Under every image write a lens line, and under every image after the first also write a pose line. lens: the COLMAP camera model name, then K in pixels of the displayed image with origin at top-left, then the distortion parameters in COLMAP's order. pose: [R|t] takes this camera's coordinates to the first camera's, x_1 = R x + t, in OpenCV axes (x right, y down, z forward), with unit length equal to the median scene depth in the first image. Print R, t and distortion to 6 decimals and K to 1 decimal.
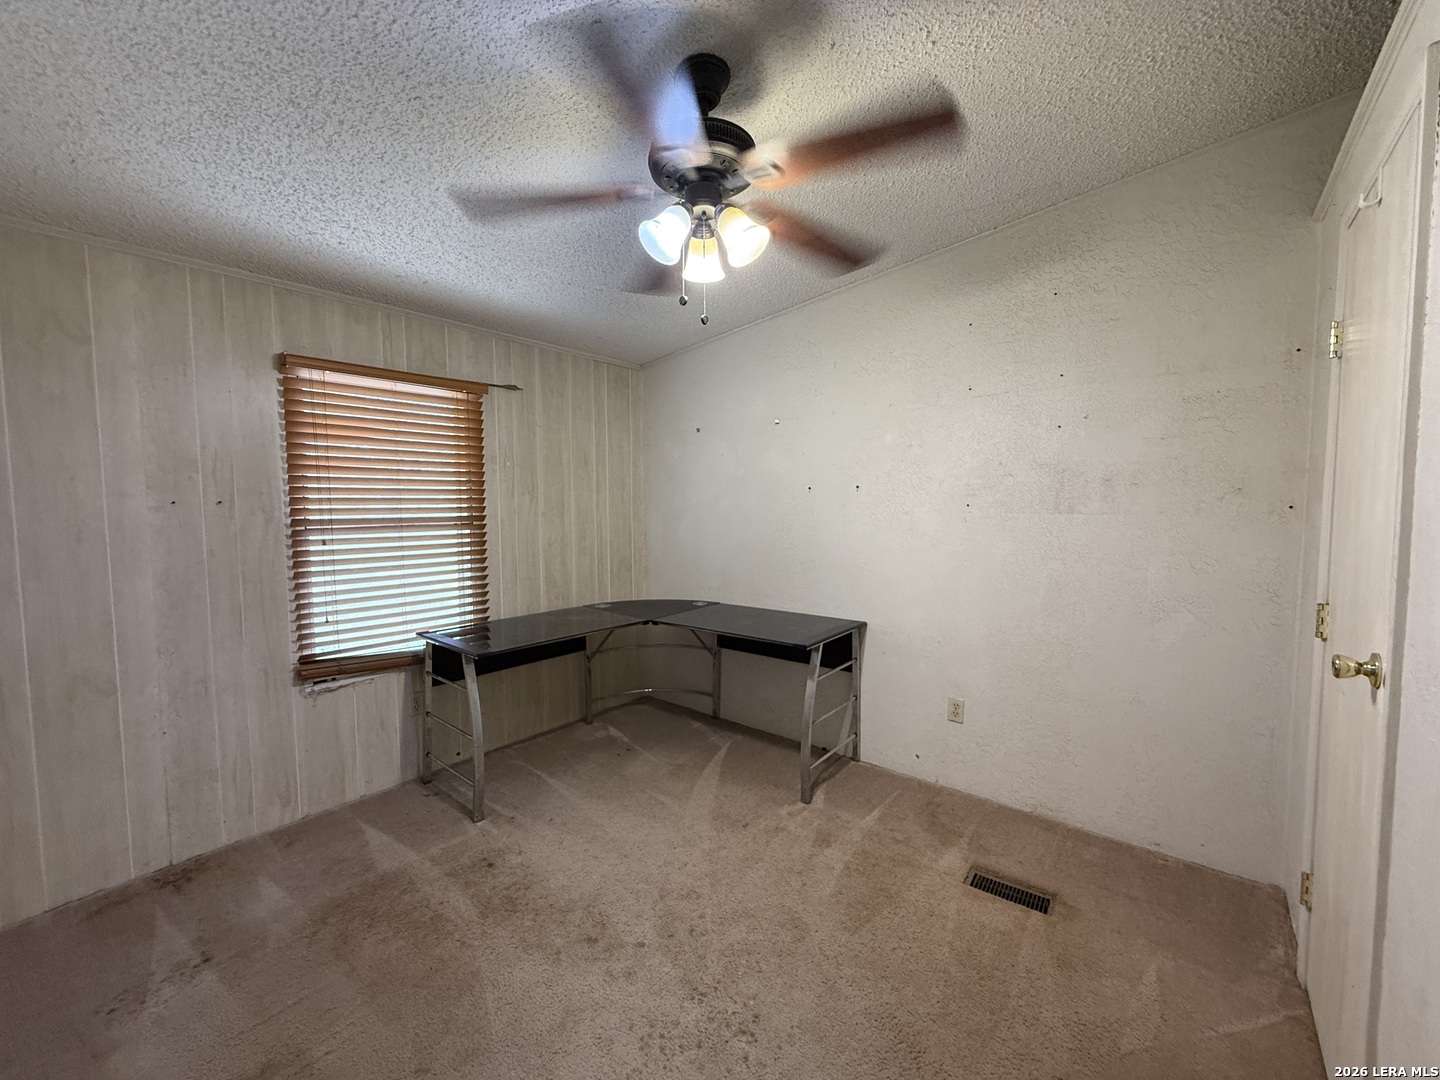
lens RADIAL K [[571.7, 0, 720.0], [0, 571.7, 540.0], [0, 0, 1]] dist [-0.000338, -0.000126]
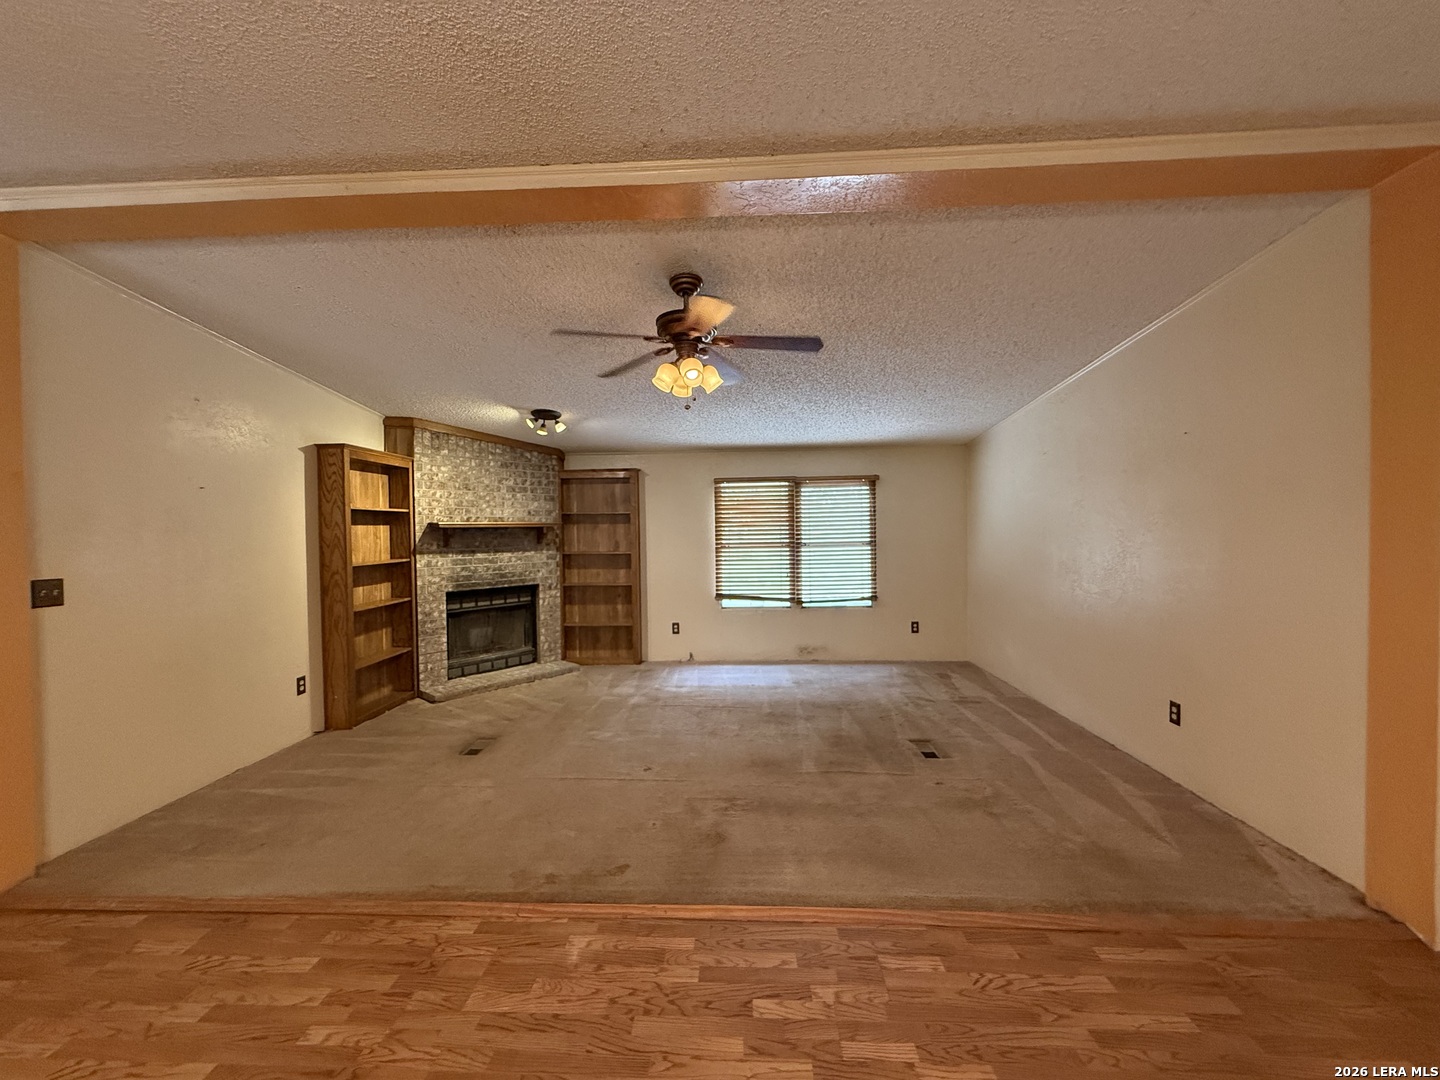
lens RADIAL K [[572.1, 0, 715.8], [0, 572.1, 542.0], [0, 0, 1]] dist [0.001709, 0.000267]
pose [[0.598338, 0.017903, -0.801044, 1.215734], [-0.041357, 0.999108, -0.008561, -0.016564], [0.800176, 0.038251, 0.598545, -0.488982]]
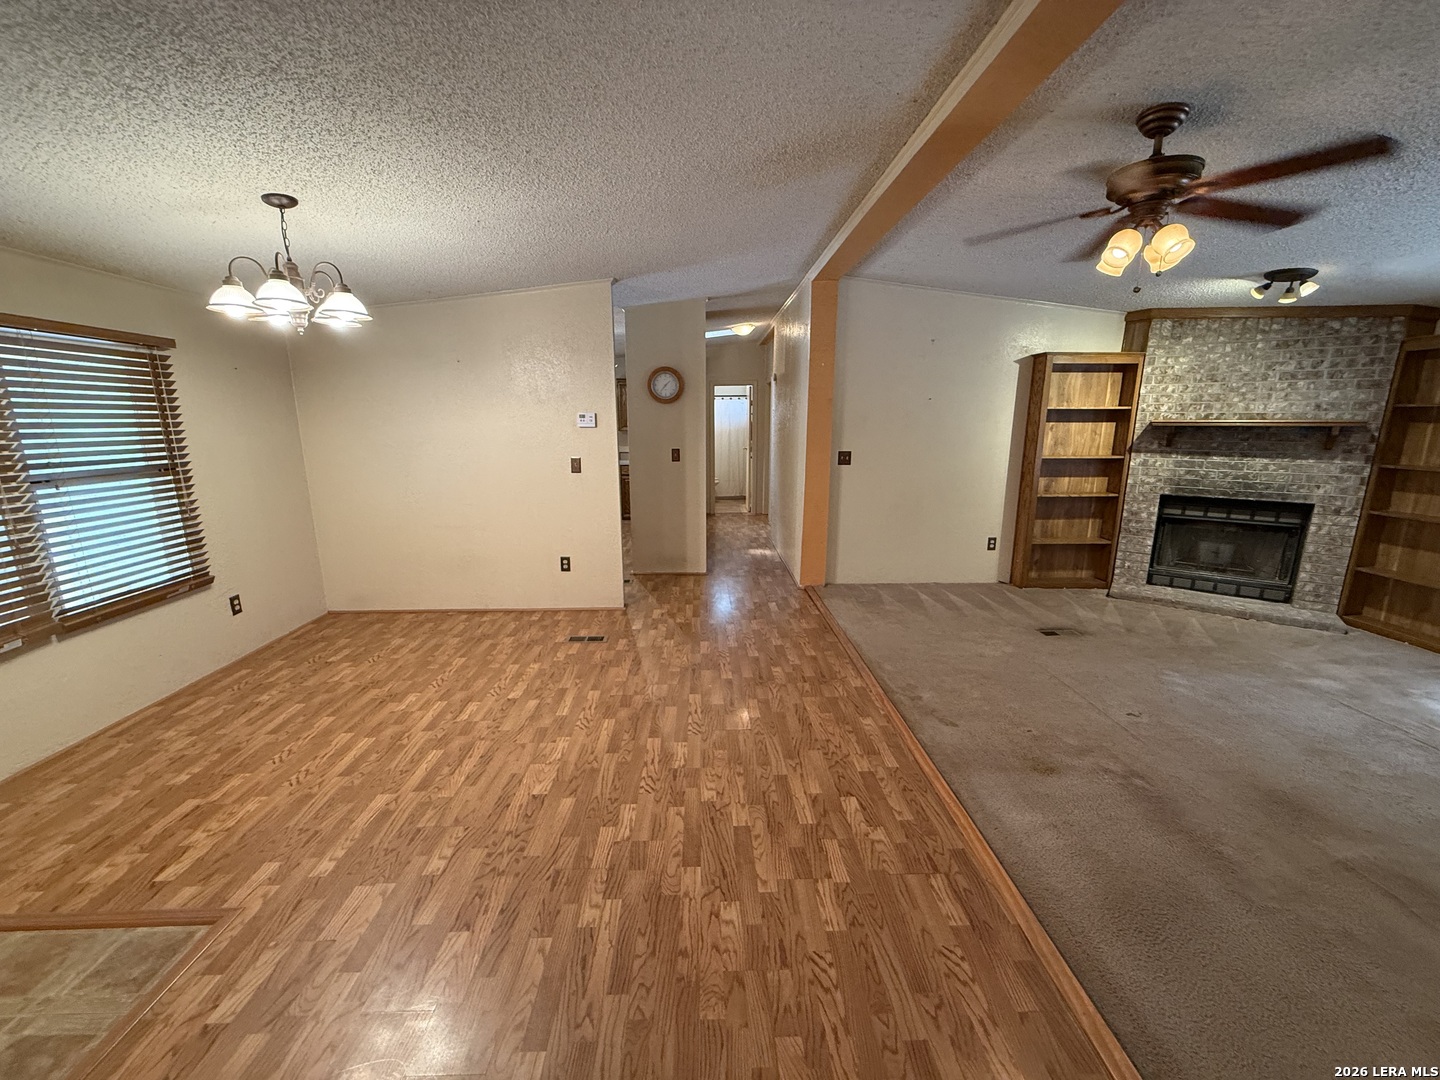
lens RADIAL K [[571.7, 0, 720.0], [0, 571.7, 540.0], [0, 0, 1]] dist [-0.000338, -0.000126]
pose [[-0.749827, 0.144897, -0.645573, 1.406080], [-0.034198, 0.965933, 0.256522, -0.111968], [0.660750, 0.214424, -0.719327, 0.396839]]
